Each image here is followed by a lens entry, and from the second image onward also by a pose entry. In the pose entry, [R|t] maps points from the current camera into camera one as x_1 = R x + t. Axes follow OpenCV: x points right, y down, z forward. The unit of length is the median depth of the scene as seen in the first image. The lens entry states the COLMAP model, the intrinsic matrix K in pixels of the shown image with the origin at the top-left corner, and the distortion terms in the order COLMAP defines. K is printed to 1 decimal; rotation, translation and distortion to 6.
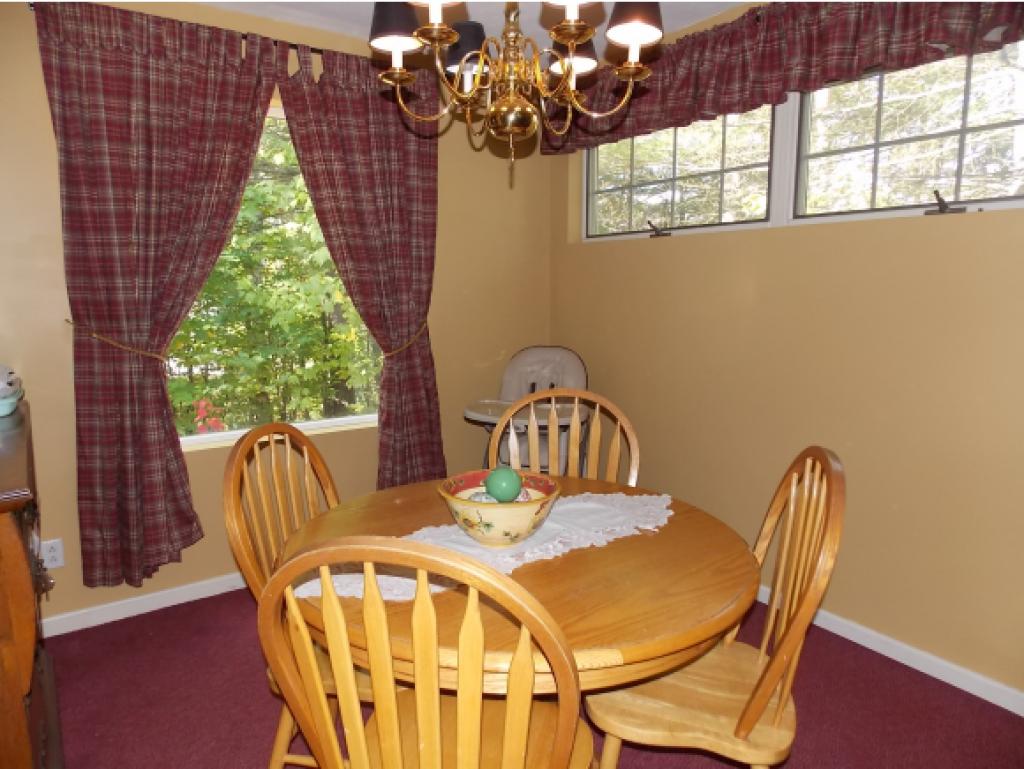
lens RADIAL K [[675.4, 0, 508.2], [0, 675.4, 383.2], [0, 0, 1]] dist [-0.001718, -0.004962]
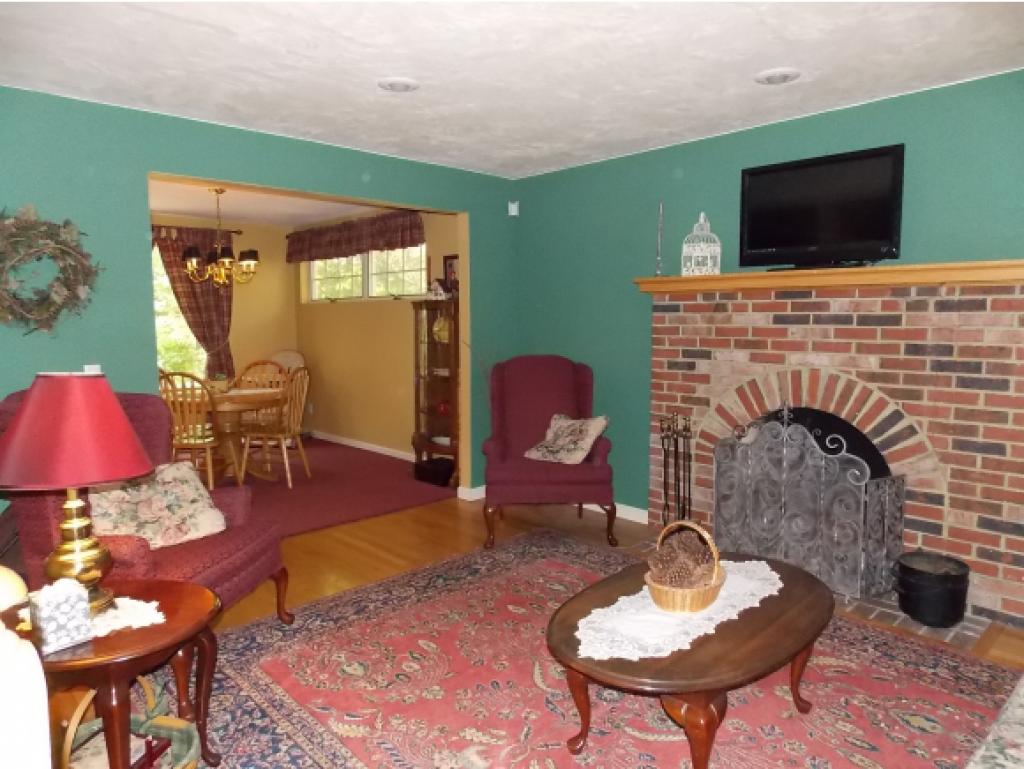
lens RADIAL K [[675.4, 0, 516.4], [0, 675.4, 387.1], [0, 0, 1]] dist [-0.001718, -0.004962]
pose [[0.989699, -0.012030, 0.142658, 0.564361], [0.019567, 0.998479, -0.051546, 0.224523], [-0.141821, 0.053806, 0.988429, -1.497512]]
